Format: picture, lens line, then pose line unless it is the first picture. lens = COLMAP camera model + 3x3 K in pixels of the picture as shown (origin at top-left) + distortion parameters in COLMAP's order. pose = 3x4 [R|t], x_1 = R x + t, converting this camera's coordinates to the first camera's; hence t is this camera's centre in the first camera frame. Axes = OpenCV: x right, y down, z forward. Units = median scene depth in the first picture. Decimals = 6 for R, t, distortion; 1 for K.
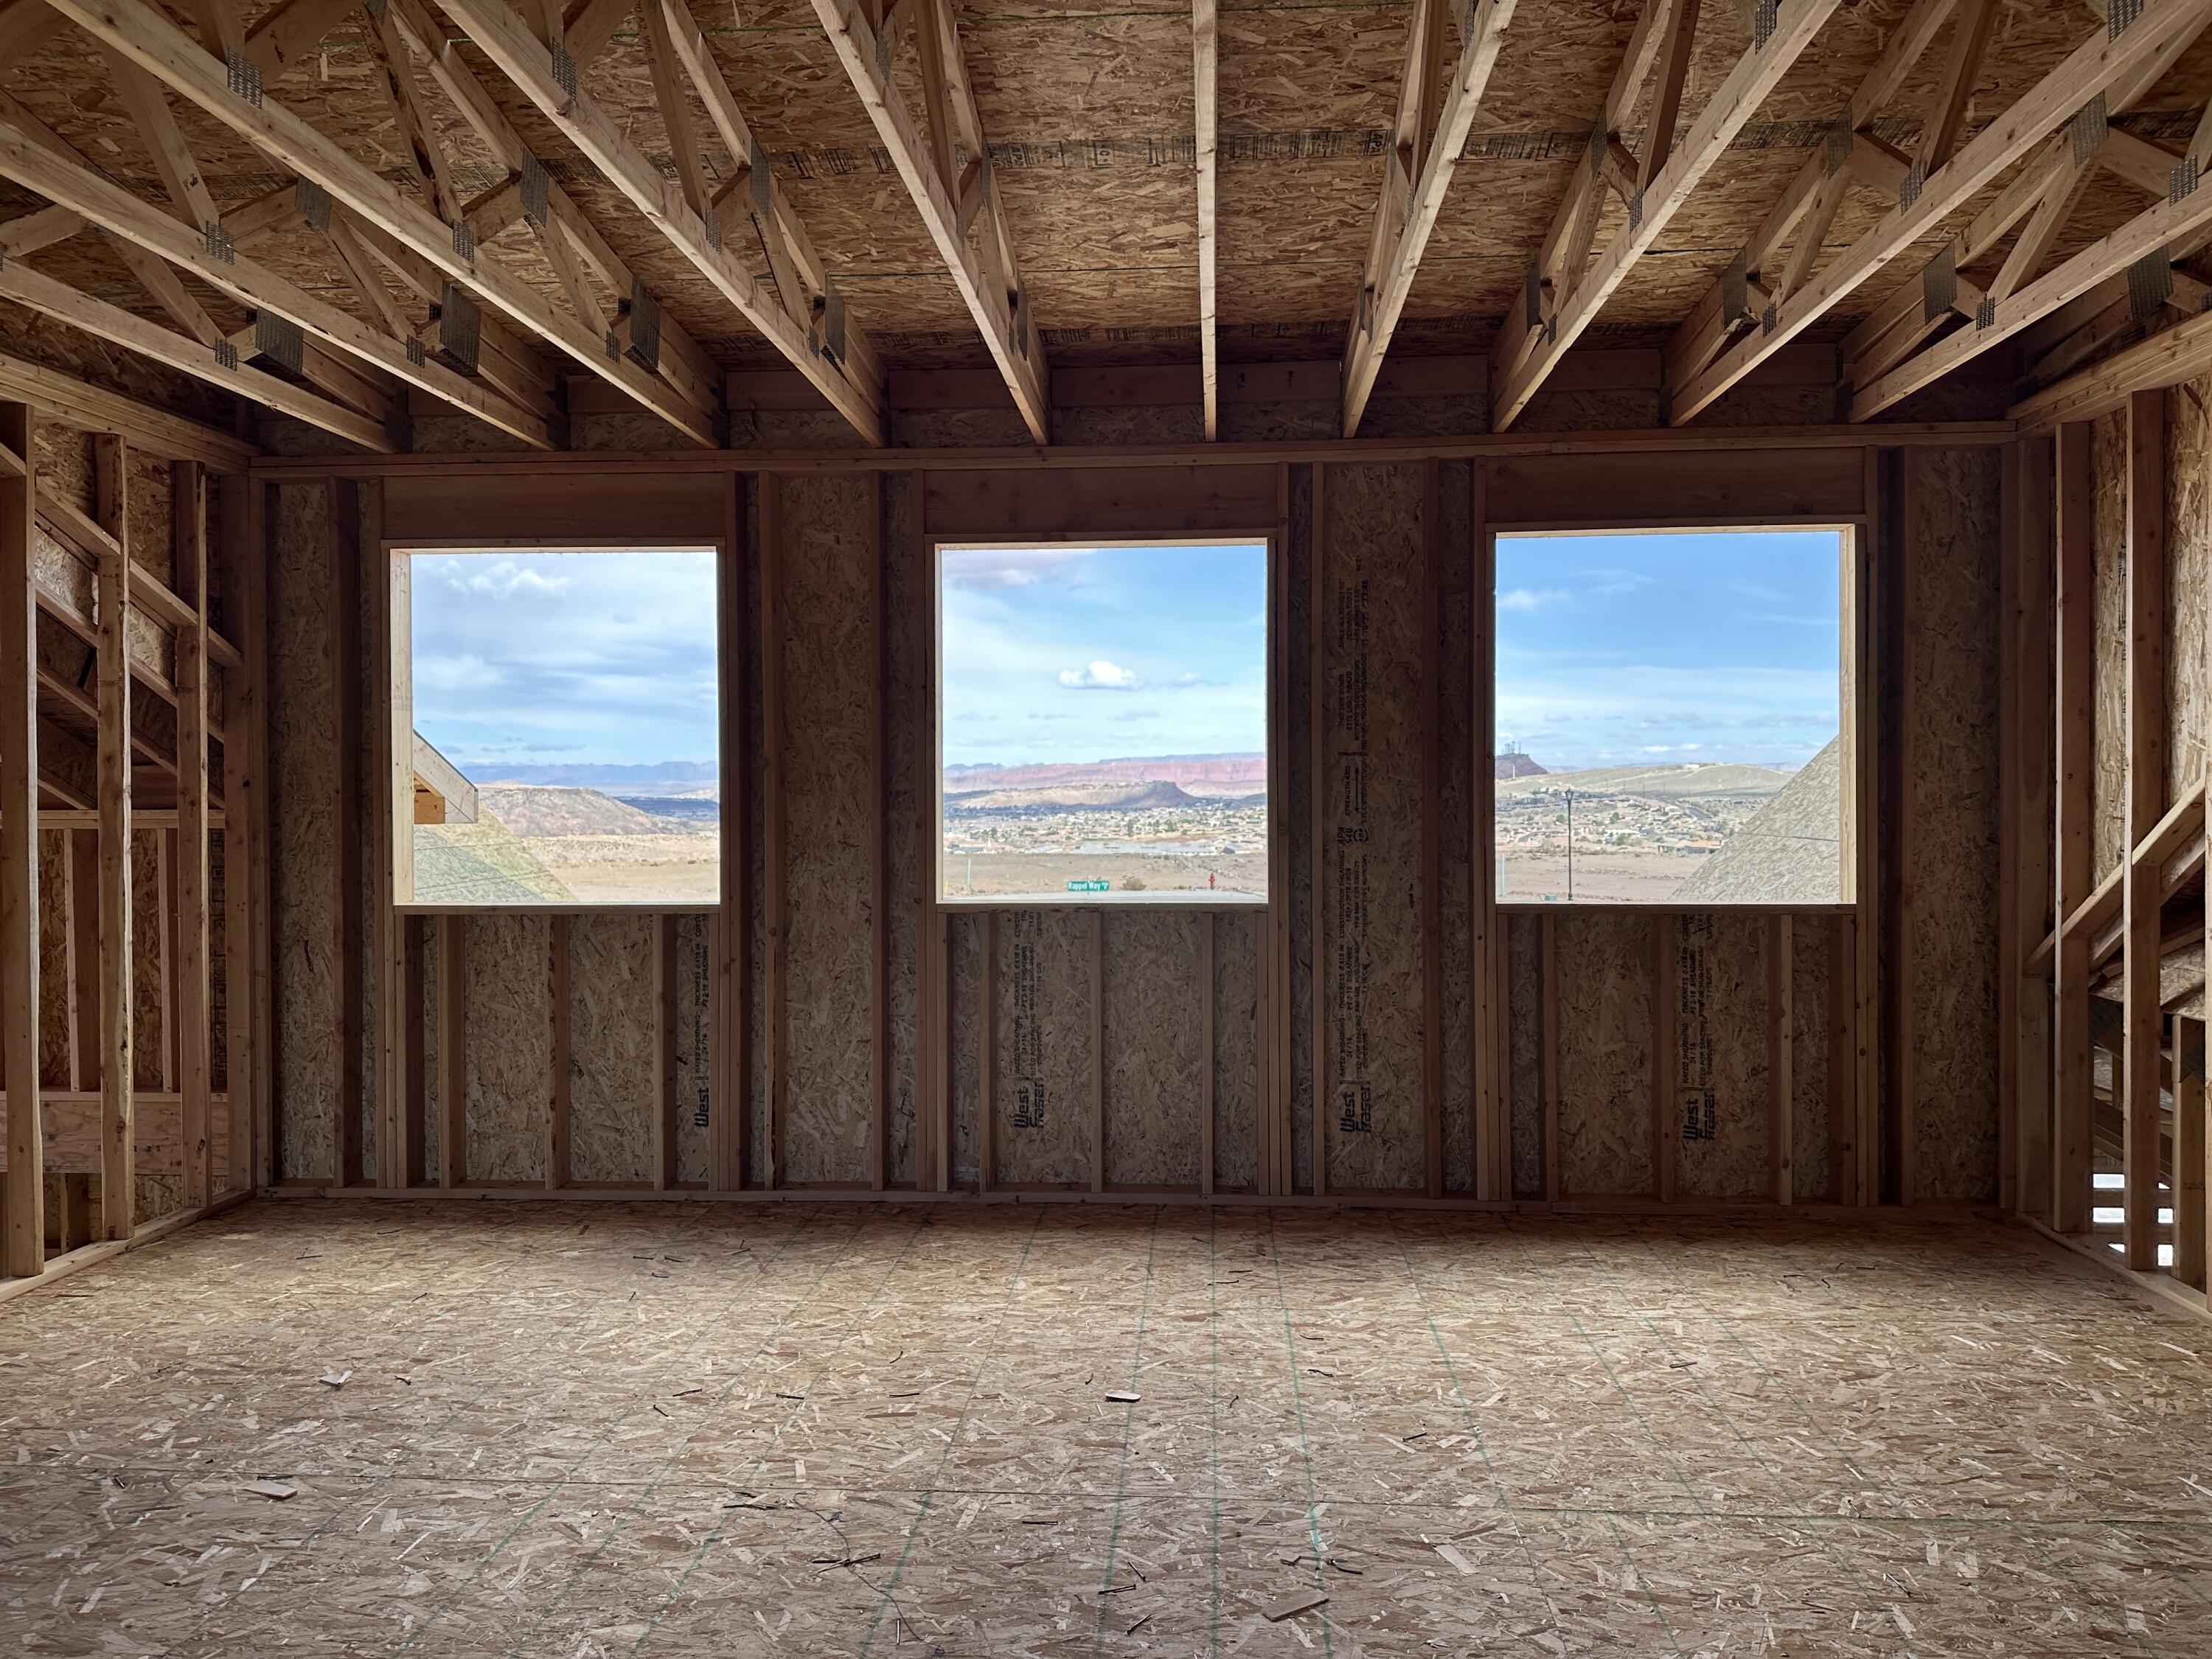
lens RADIAL K [[1567.7, 0, 1111.5], [0, 1567.7, 815.1], [0, 0, 1]] dist [0.026539, 0.000656]
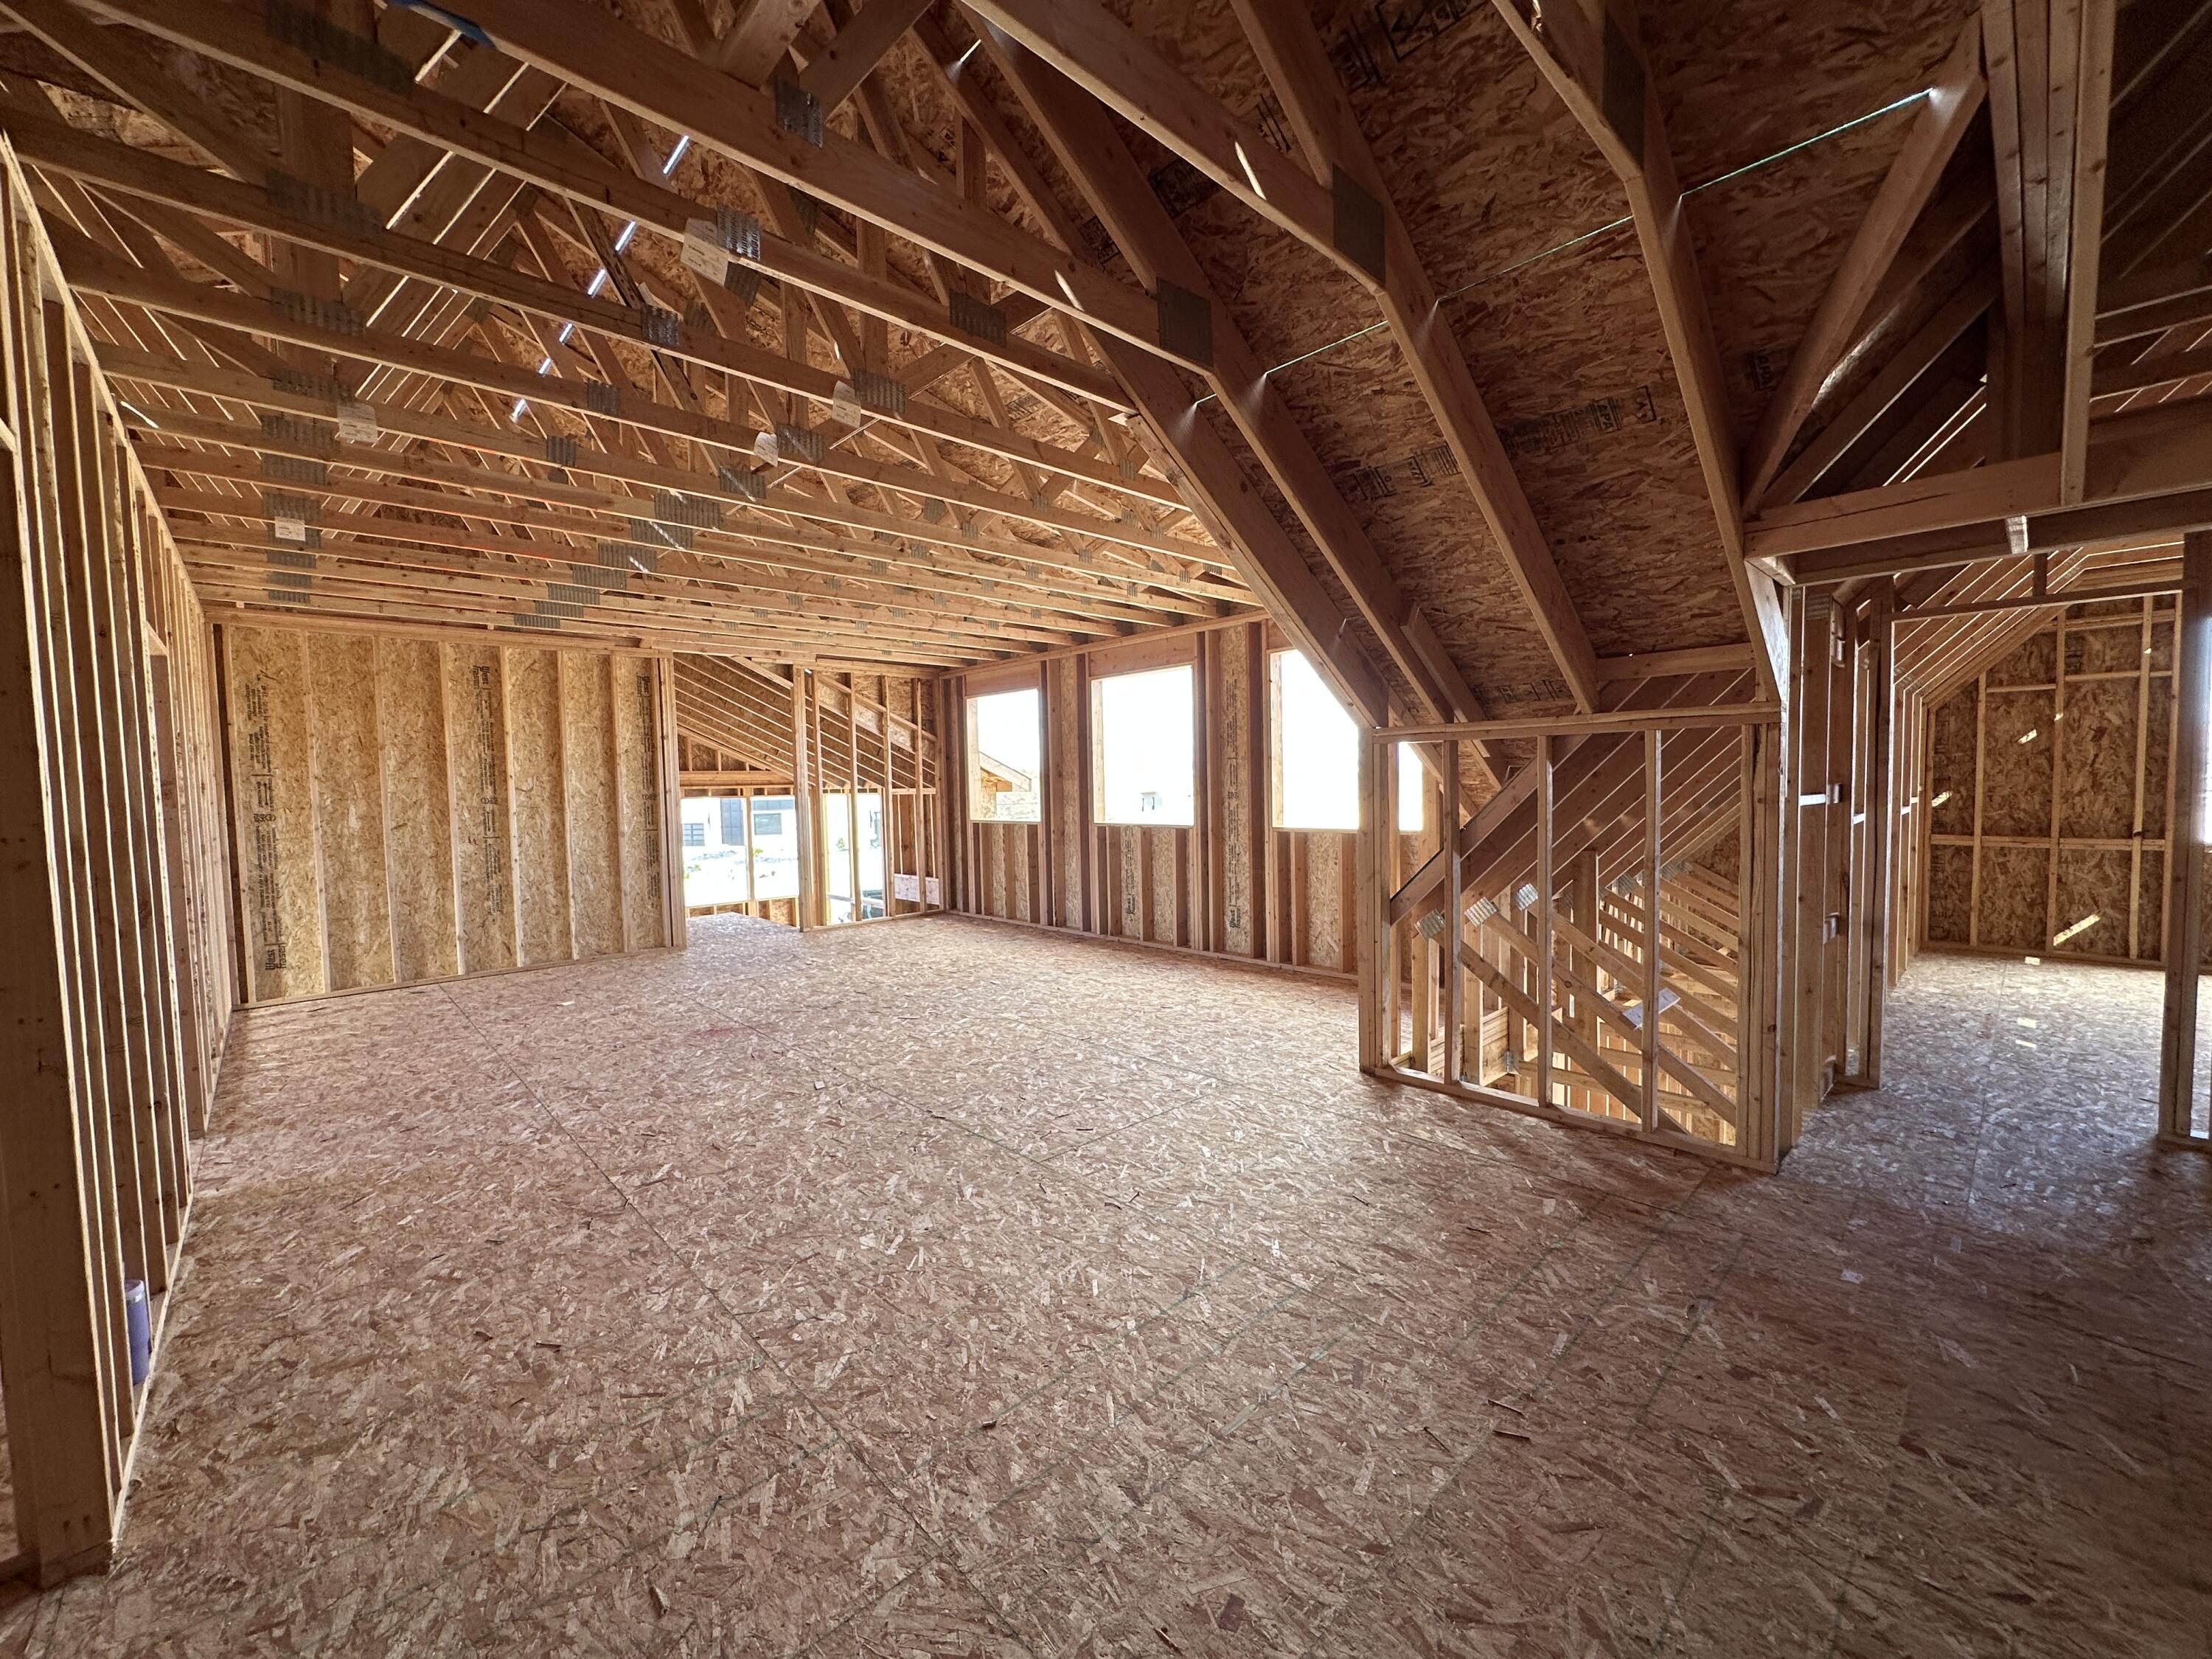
lens RADIAL K [[880.4, 0, 1104.8], [0, 880.4, 837.7], [0, 0, 1]] dist [-0.007535, 0.000151]
pose [[0.729965, 0.030148, -0.682820, 0.880092], [0.009924, 0.998454, 0.054694, 0.003863], [0.683413, -0.046701, 0.728537, -0.042648]]
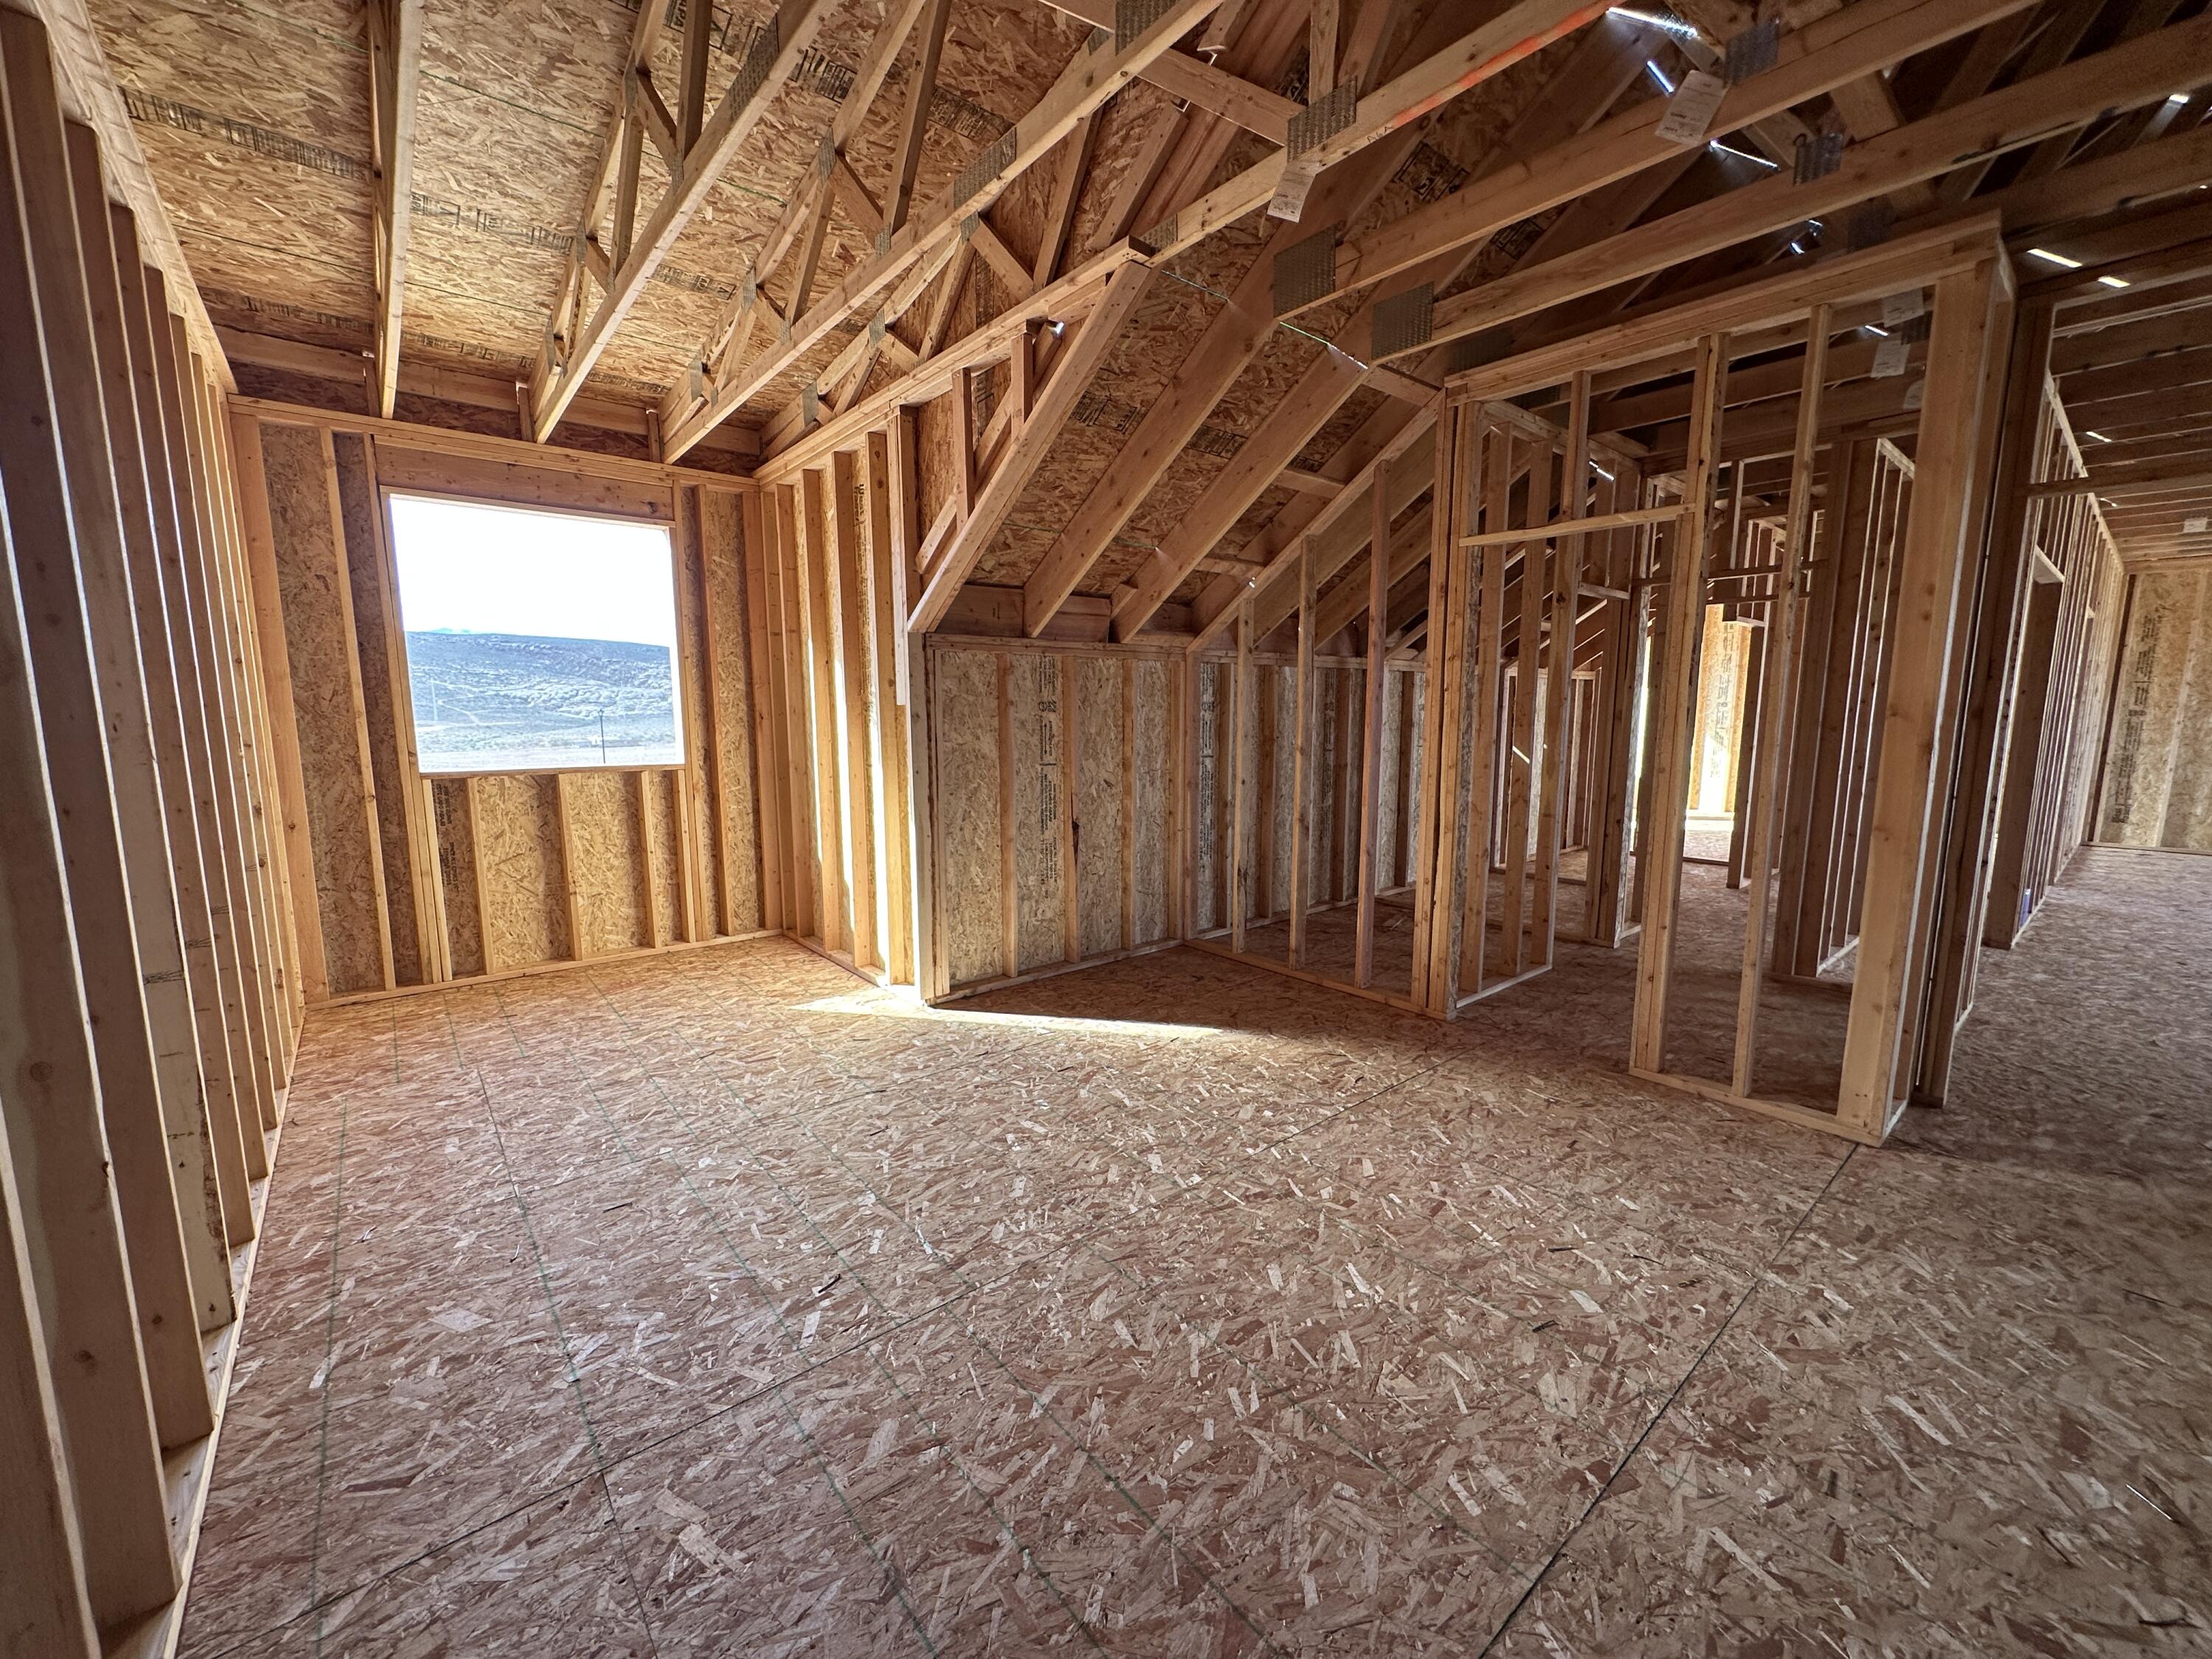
lens RADIAL K [[880.4, 0, 1098.4], [0, 880.4, 830.2], [0, 0, 1]] dist [-0.007535, 0.000151]
pose [[-0.734129, 0.101047, -0.671450, 1.737705], [-0.000927, 0.988715, 0.149806, 0.004621], [0.679010, 0.110599, -0.725750, -0.067582]]
